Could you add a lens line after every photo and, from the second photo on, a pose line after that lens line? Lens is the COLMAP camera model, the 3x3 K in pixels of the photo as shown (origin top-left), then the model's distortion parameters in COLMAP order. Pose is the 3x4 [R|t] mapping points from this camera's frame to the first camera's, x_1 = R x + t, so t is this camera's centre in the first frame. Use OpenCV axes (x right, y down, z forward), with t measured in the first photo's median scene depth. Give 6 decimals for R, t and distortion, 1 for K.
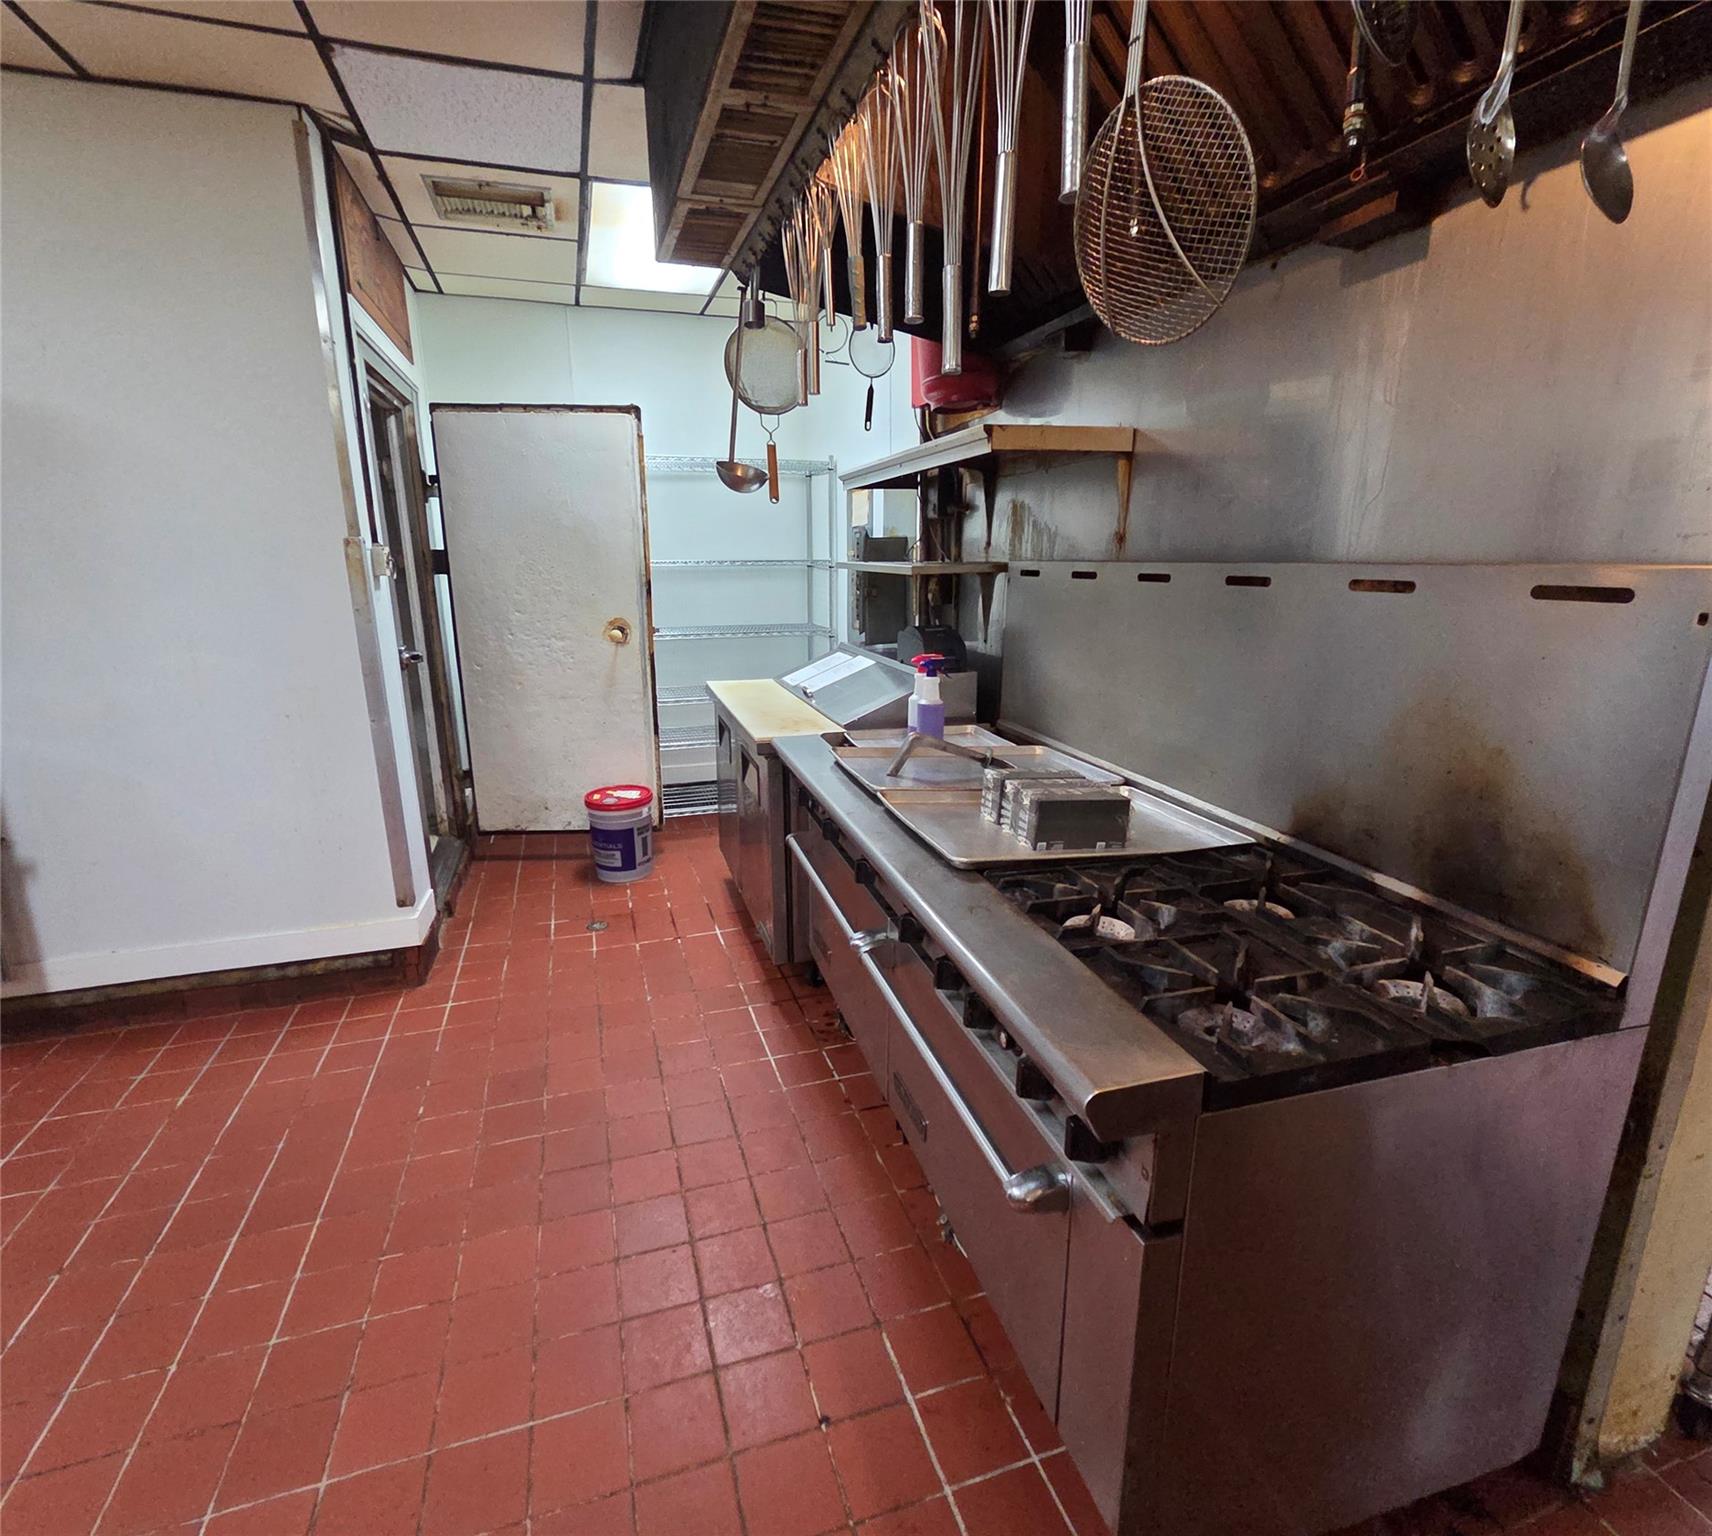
lens RADIAL K [[839.8, 0, 856.0], [0, 839.8, 768.0], [0, 0, 1]] dist [-0.001467, -0.002578]
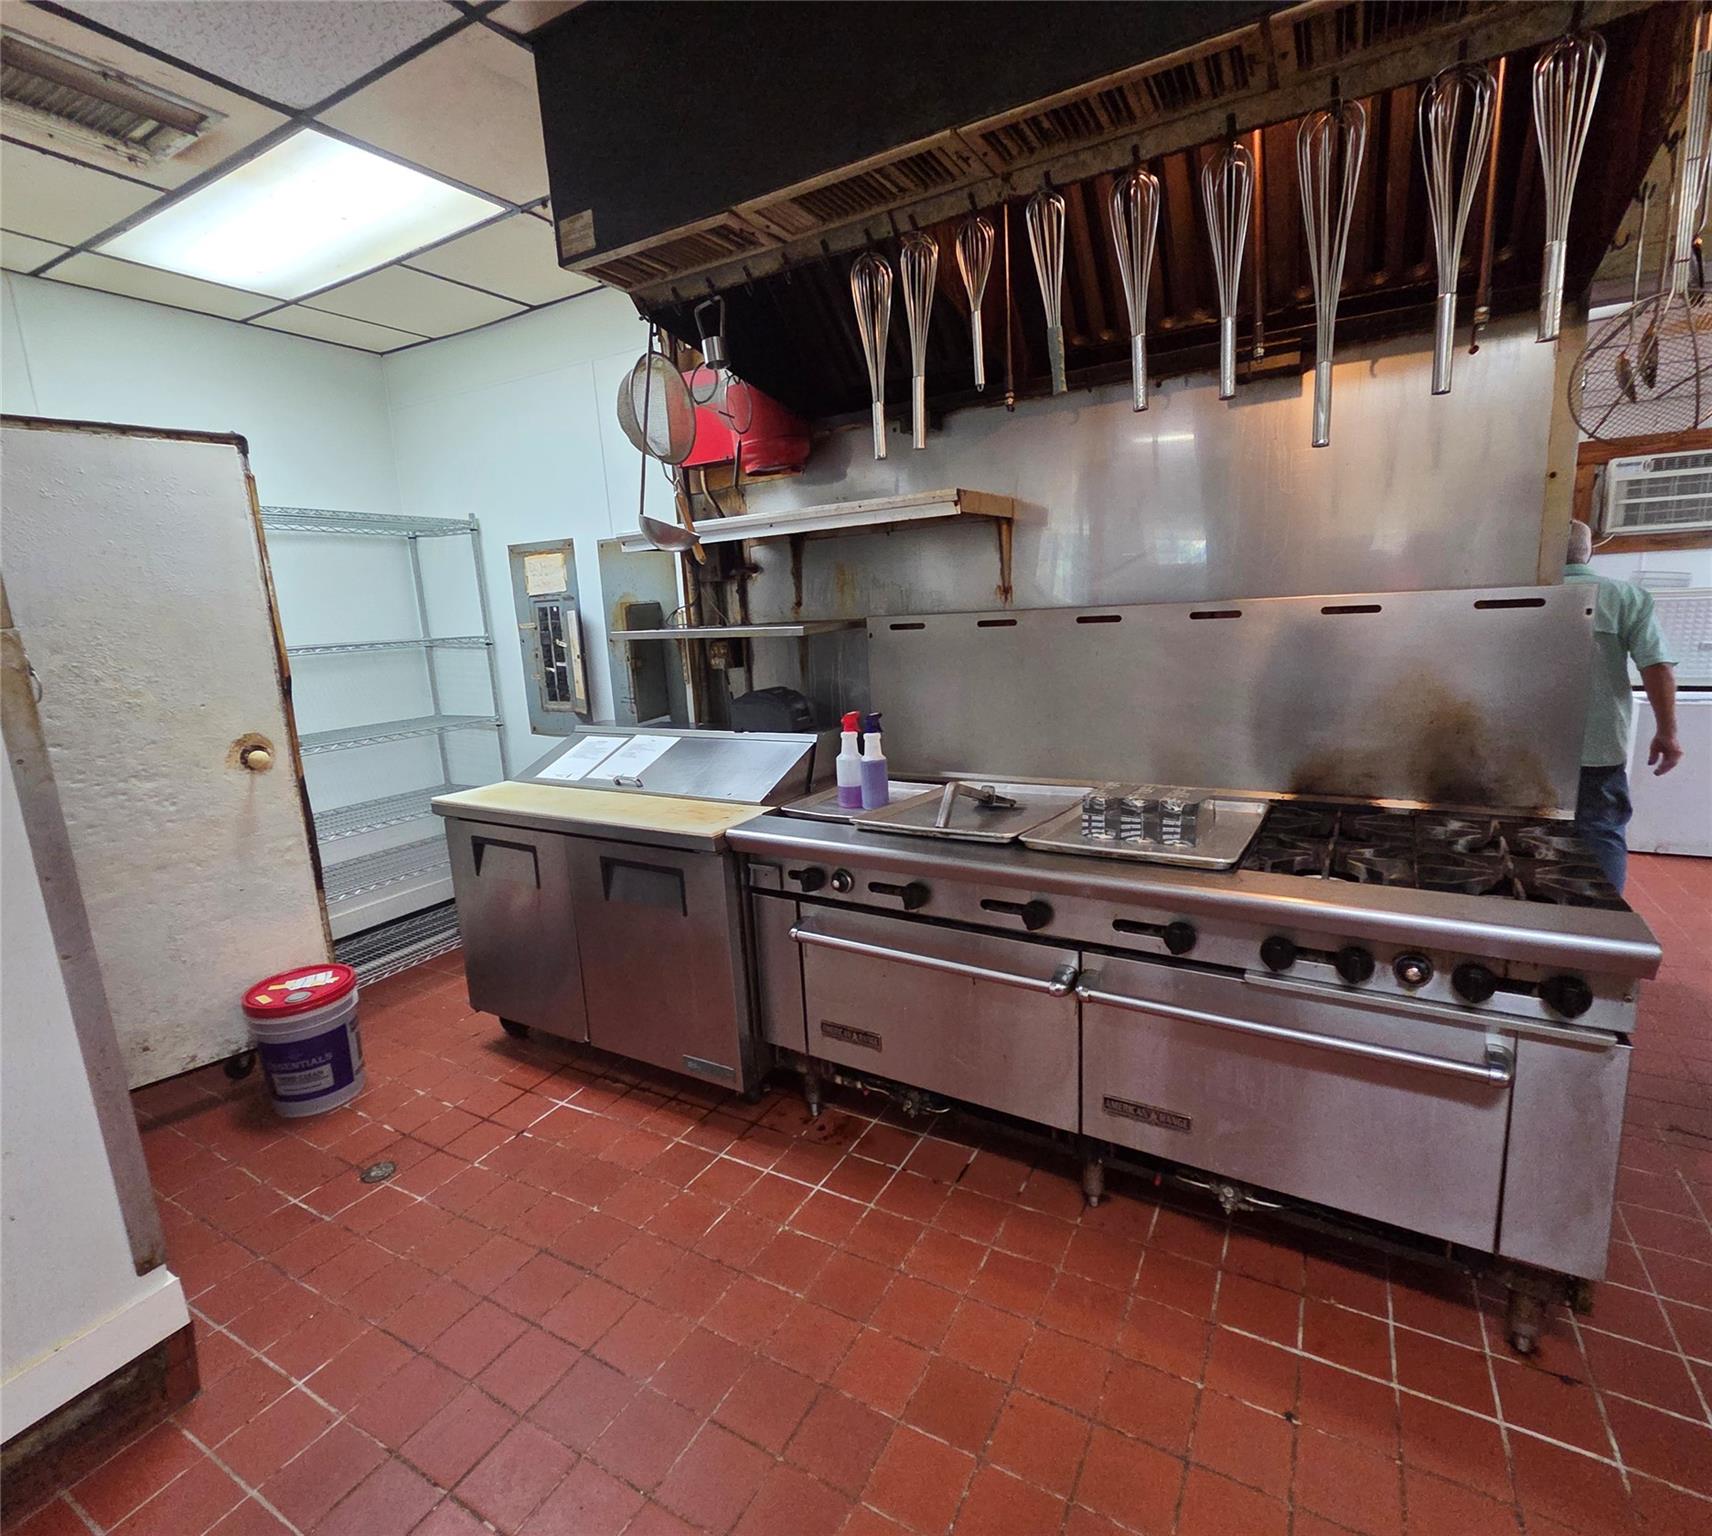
lens RADIAL K [[839.8, 0, 856.0], [0, 839.8, 768.0], [0, 0, 1]] dist [-0.001467, -0.002578]
pose [[0.740455, -0.163203, 0.651990, -0.413402], [0.213253, 0.976994, 0.002368, -0.053069], [-0.637377, 0.137285, 0.758224, 0.186775]]
